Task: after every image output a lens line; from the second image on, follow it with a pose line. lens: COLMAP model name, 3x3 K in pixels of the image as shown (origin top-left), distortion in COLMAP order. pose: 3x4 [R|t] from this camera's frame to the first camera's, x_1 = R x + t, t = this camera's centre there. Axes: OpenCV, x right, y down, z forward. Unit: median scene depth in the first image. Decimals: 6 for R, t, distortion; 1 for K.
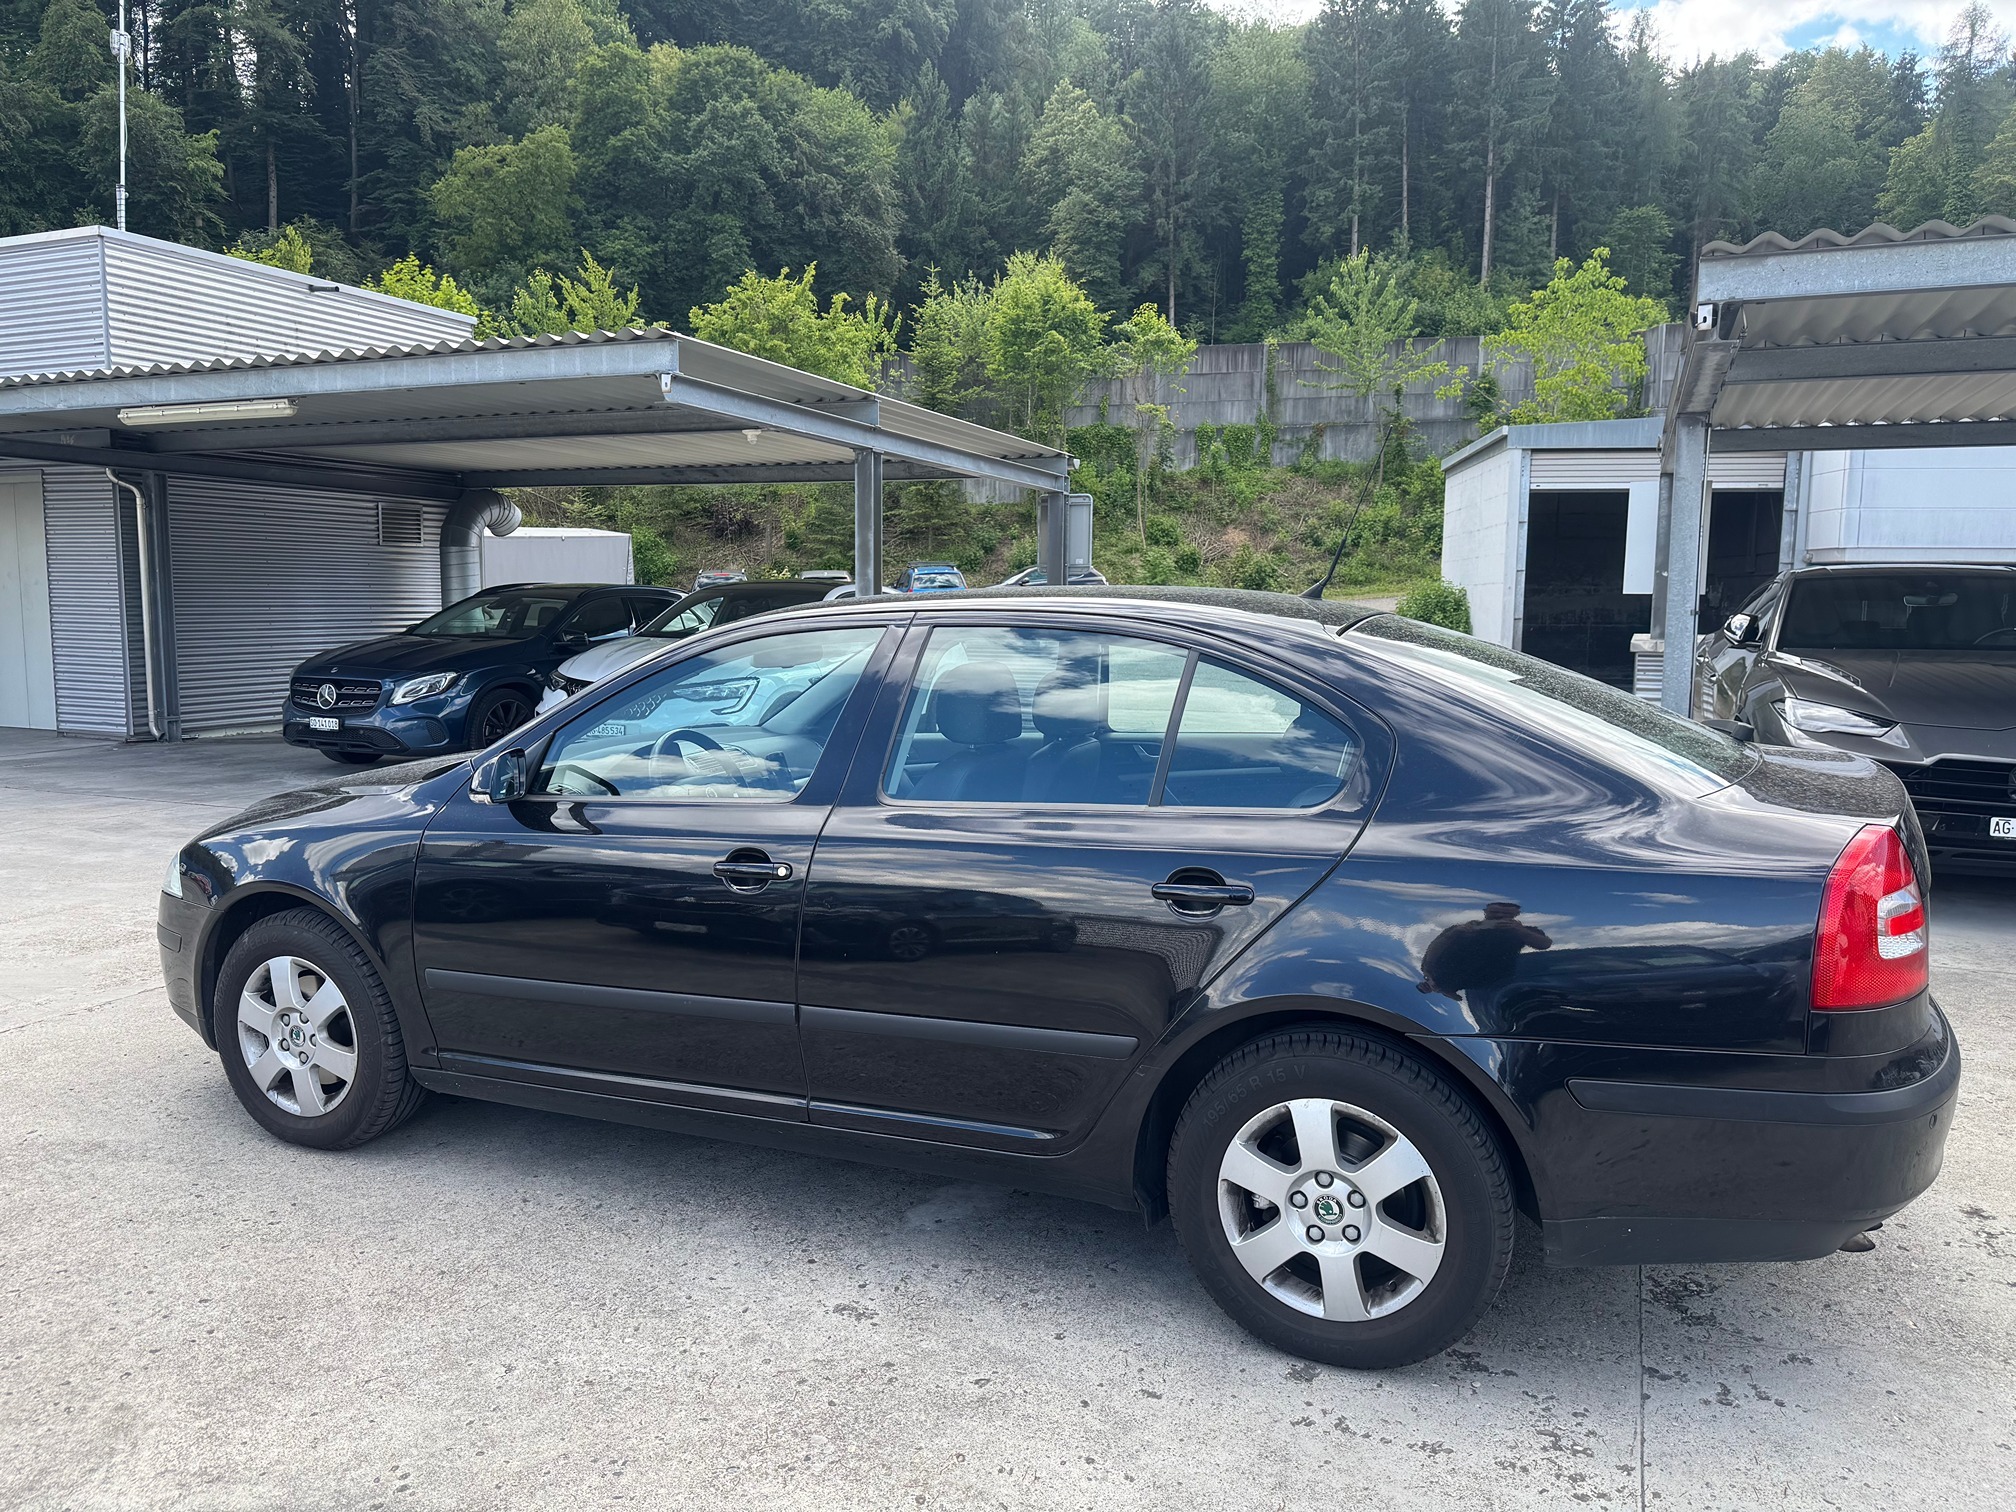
lens RADIAL K [[1416.9, 0, 996.8], [0, 1416.9, 770.2], [0, 0, 1]] dist [0.030012, -0.037949]
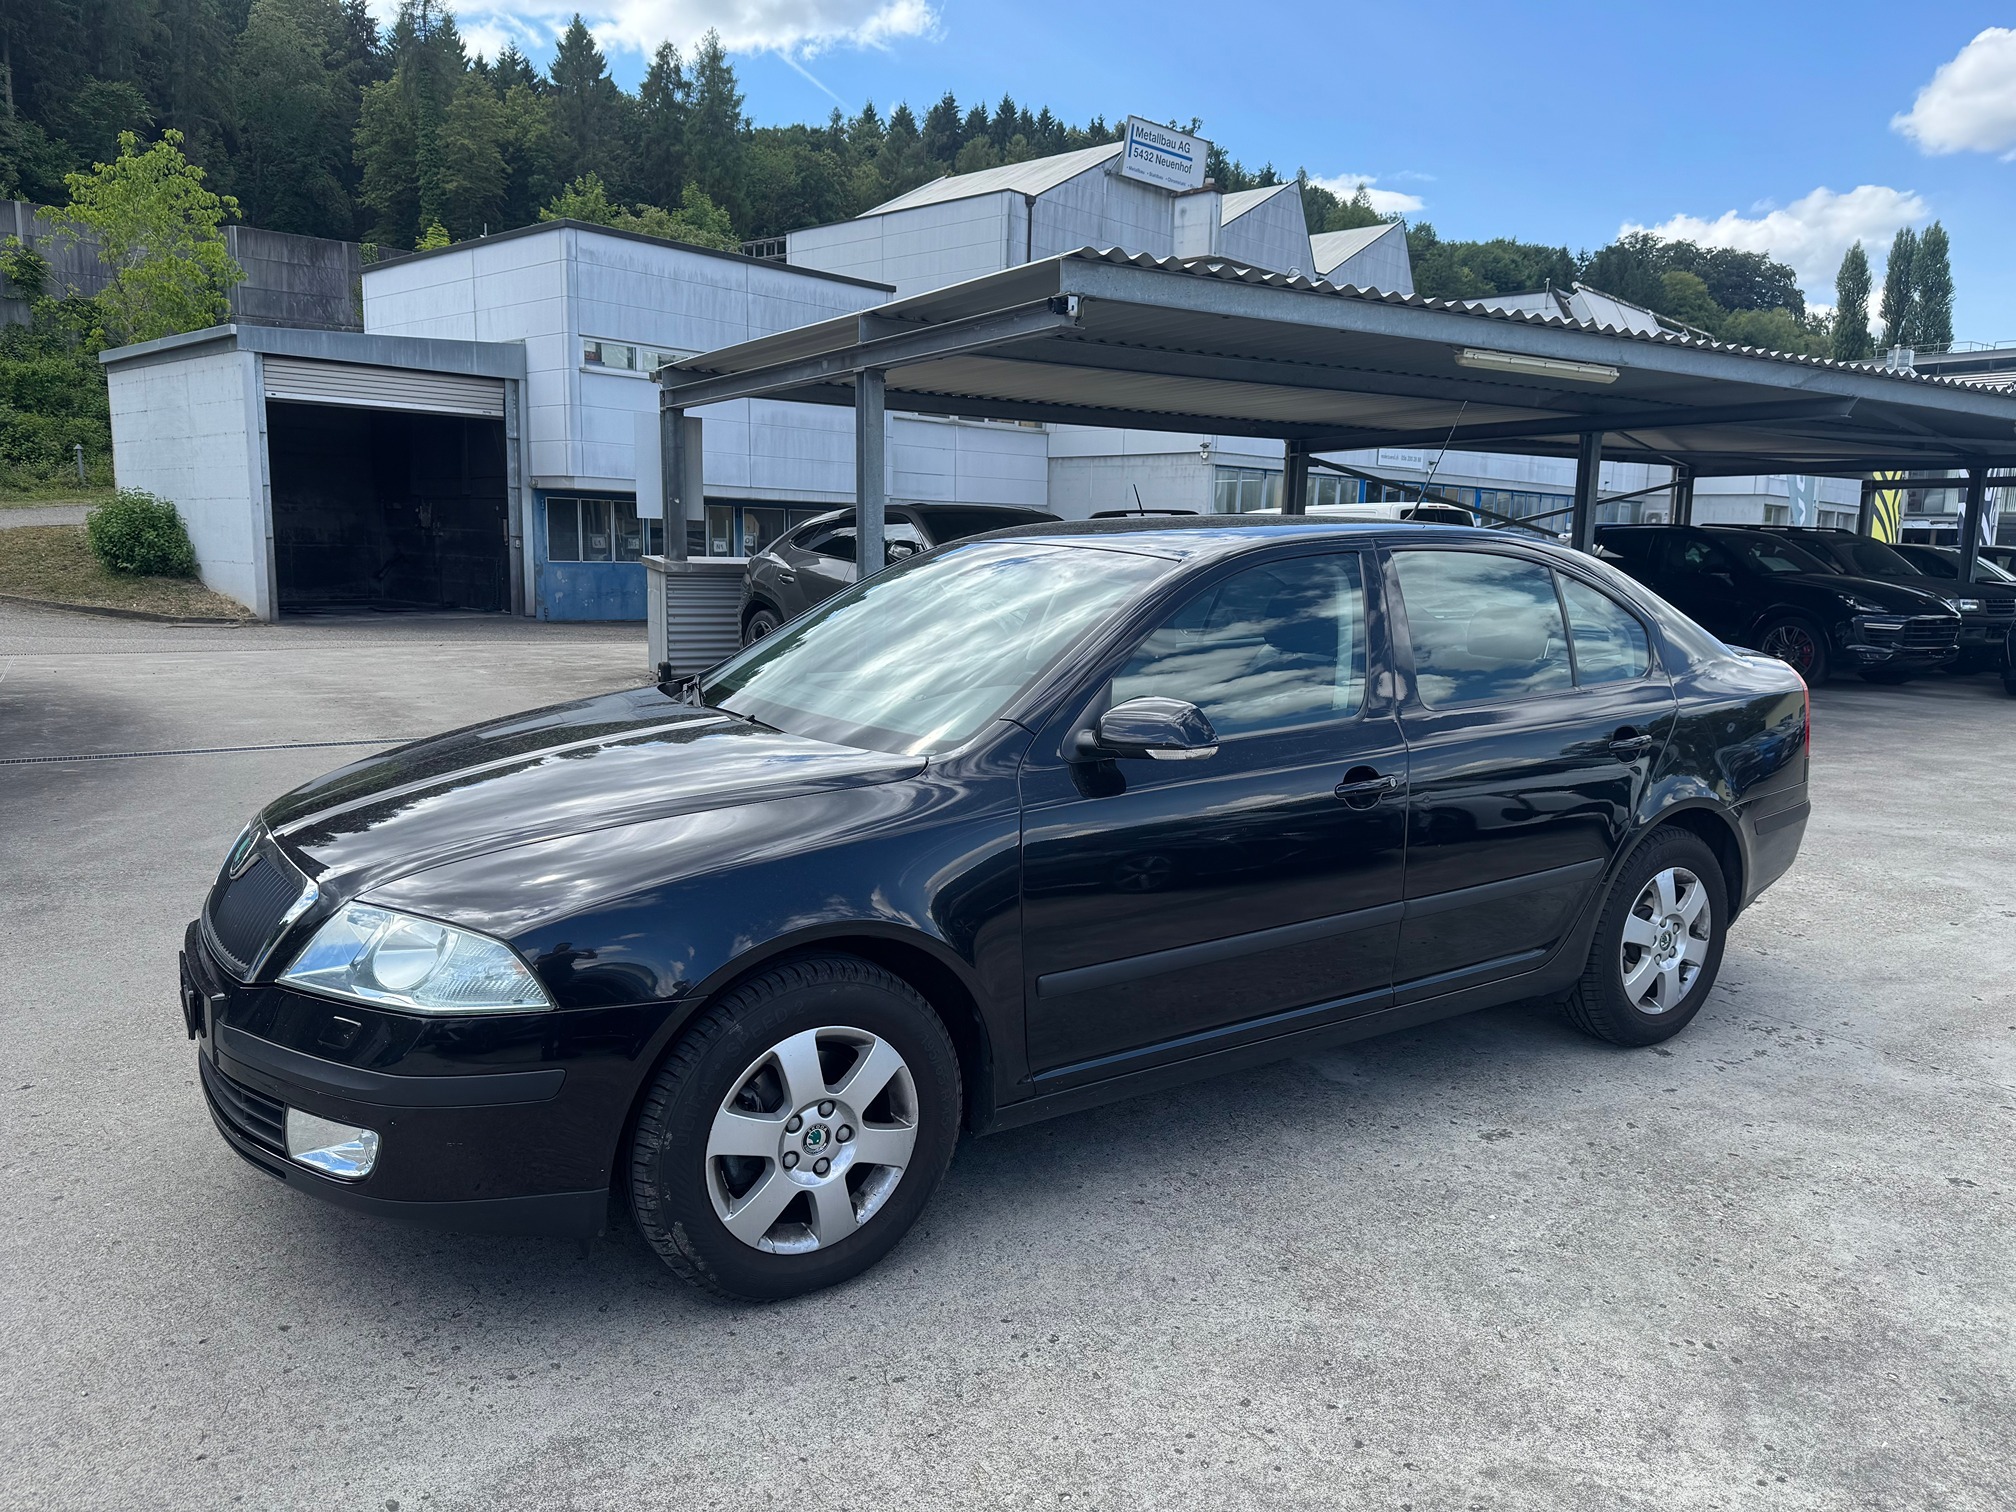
lens RADIAL K [[1416.9, 0, 1016.7], [0, 1416.9, 772.0], [0, 0, 1]] dist [0.030012, -0.037949]
pose [[0.555203, -0.129804, 0.821523, -0.137642], [0.082443, 0.991471, 0.100940, -0.007803], [-0.827619, 0.011687, 0.561169, 0.072570]]
